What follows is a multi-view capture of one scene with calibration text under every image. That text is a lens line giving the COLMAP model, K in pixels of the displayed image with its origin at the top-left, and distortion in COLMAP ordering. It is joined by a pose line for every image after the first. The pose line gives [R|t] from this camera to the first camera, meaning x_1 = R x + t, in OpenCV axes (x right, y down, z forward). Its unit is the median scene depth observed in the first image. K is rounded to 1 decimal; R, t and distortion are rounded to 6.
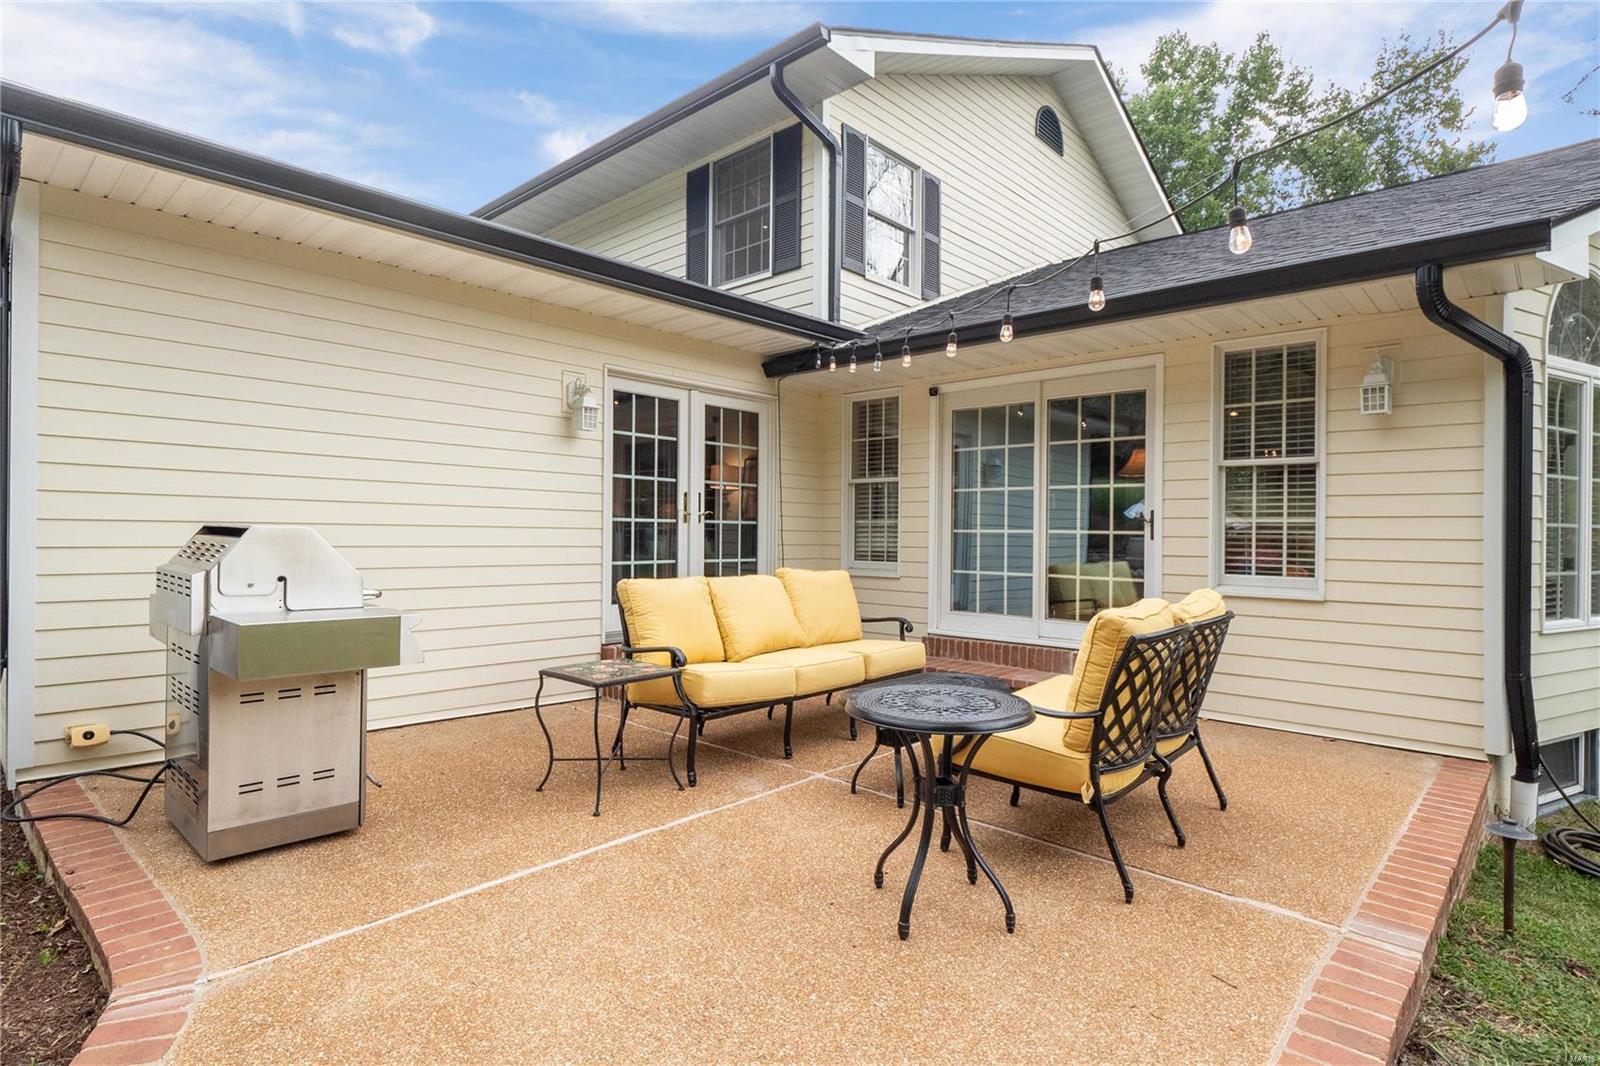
lens RADIAL K [[830.4, 0, 791.4], [0, 830.4, 529.4], [0, 0, 1]] dist [0.020458, -0.013753]
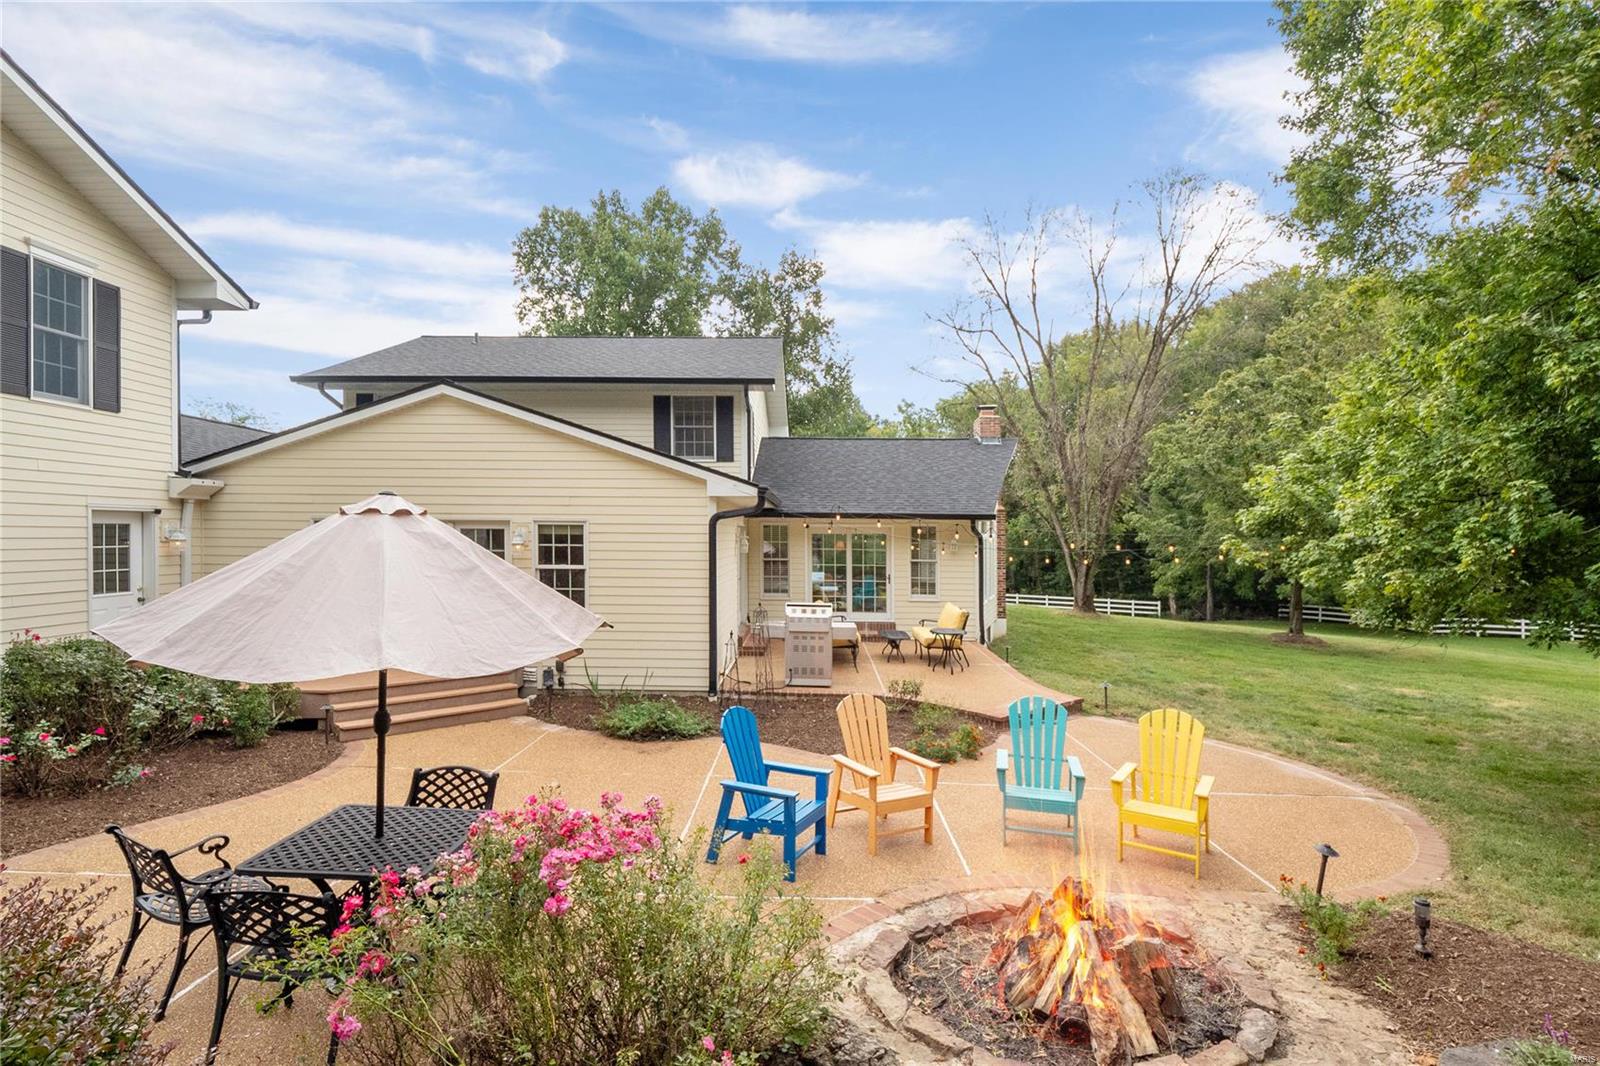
lens RADIAL K [[830.4, 0, 791.4], [0, 830.4, 529.4], [0, 0, 1]] dist [0.020458, -0.013753]
pose [[0.737451, -0.003257, 0.675393, -1.237777], [-0.001400, 0.999979, 0.006352, -0.134268], [-0.675399, -0.005630, 0.737431, -0.660032]]
